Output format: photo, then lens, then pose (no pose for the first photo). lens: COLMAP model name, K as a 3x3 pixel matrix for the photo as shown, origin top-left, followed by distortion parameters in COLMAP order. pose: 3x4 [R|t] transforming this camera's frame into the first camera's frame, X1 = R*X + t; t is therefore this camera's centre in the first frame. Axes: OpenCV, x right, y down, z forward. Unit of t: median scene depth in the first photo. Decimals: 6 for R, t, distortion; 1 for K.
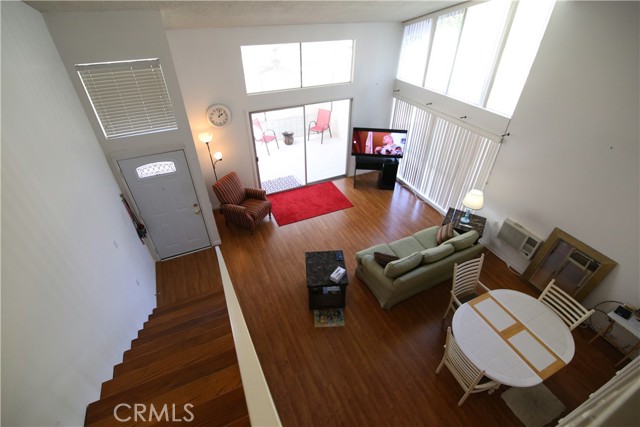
lens RADIAL K [[292.3, 0, 319.8], [0, 292.3, 211.6], [0, 0, 1]] dist [-0.019956, 0.002872]
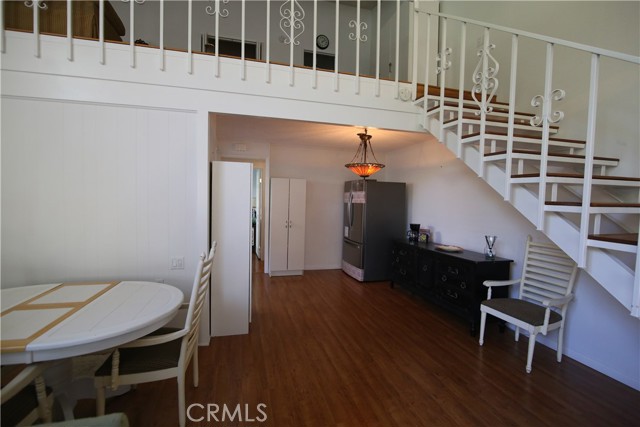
lens RADIAL K [[292.3, 0, 316.3], [0, 292.3, 213.8], [0, 0, 1]] dist [-0.019956, 0.002872]
pose [[-0.982957, -0.041697, 0.179044, 0.085505], [0.081699, 0.773392, 0.628641, 0.006238], [-0.164683, 0.632555, -0.756805, 0.773667]]
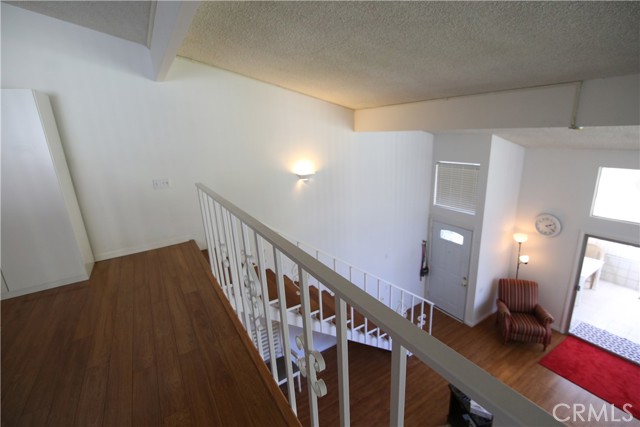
lens RADIAL K [[292.3, 0, 321.5], [0, 292.3, 212.6], [0, 0, 1]] dist [-0.019956, 0.002872]
pose [[0.110279, 0.255321, -0.960547, 0.546284], [-0.555782, 0.817058, 0.153372, -0.094570], [0.823981, 0.516940, 0.232007, 0.122247]]
